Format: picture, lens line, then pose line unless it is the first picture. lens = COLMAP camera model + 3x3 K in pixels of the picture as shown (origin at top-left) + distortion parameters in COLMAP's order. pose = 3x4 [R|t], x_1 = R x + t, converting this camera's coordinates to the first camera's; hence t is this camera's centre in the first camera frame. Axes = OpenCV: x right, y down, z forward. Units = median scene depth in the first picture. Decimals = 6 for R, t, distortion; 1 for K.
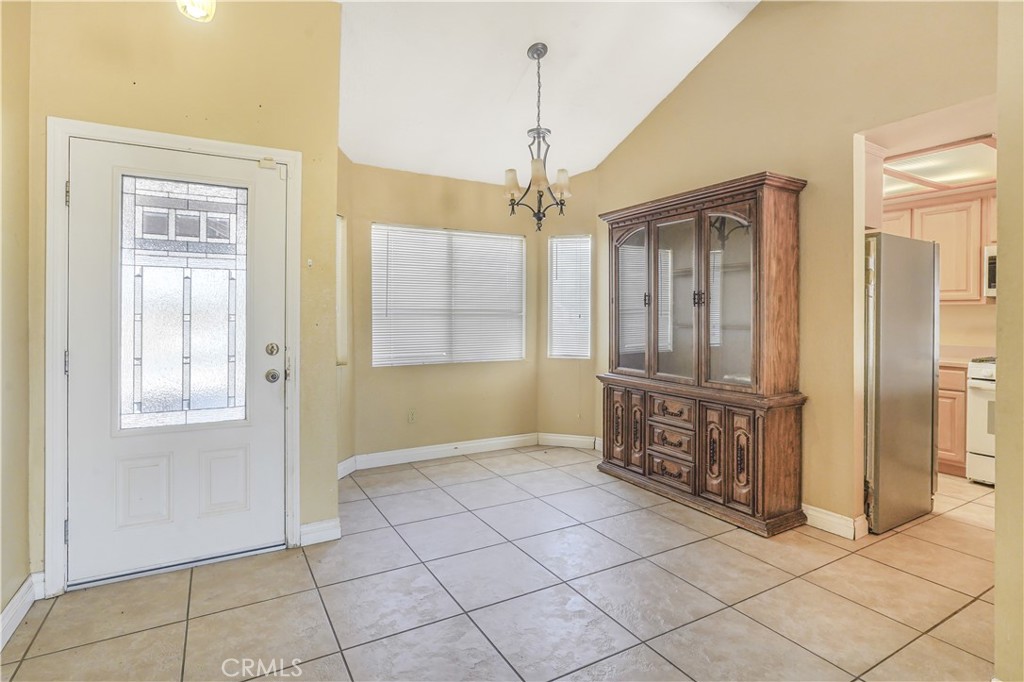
lens RADIAL K [[484.2, 0, 483.1], [0, 484.2, 317.1], [0, 0, 1]] dist [-0.010400, 0.006104]
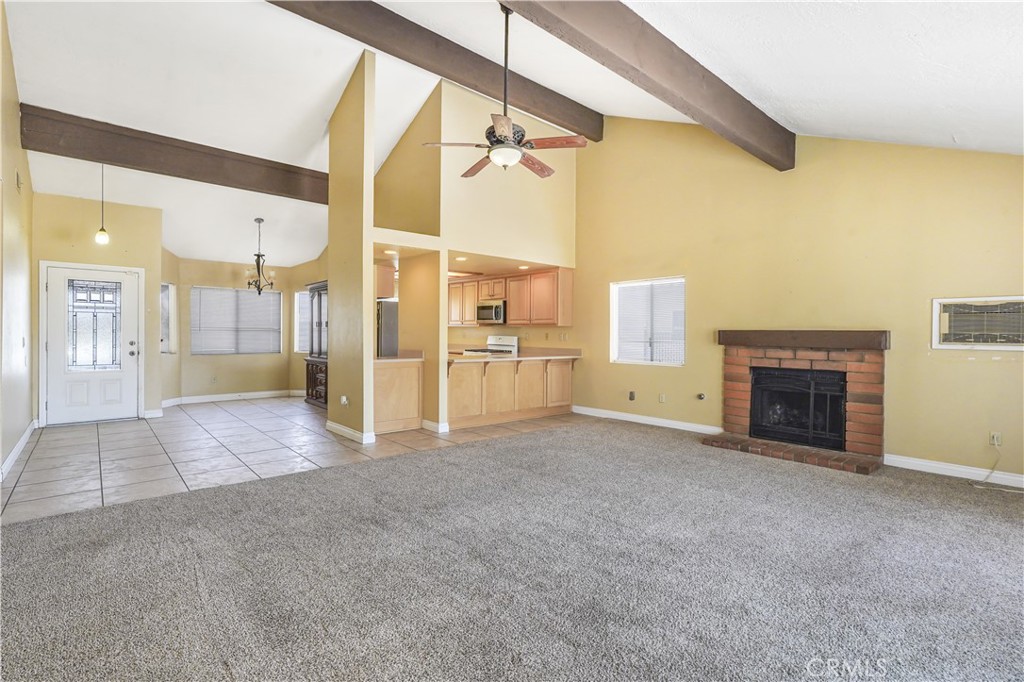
lens RADIAL K [[484.2, 0, 512.1], [0, 484.2, 338.3], [0, 0, 1]] dist [-0.010400, 0.006104]
pose [[0.976560, 0.000271, 0.215246, 0.738012], [-0.001372, 0.999987, 0.004964, 0.019168], [-0.215242, -0.005143, 0.976547, -1.453022]]
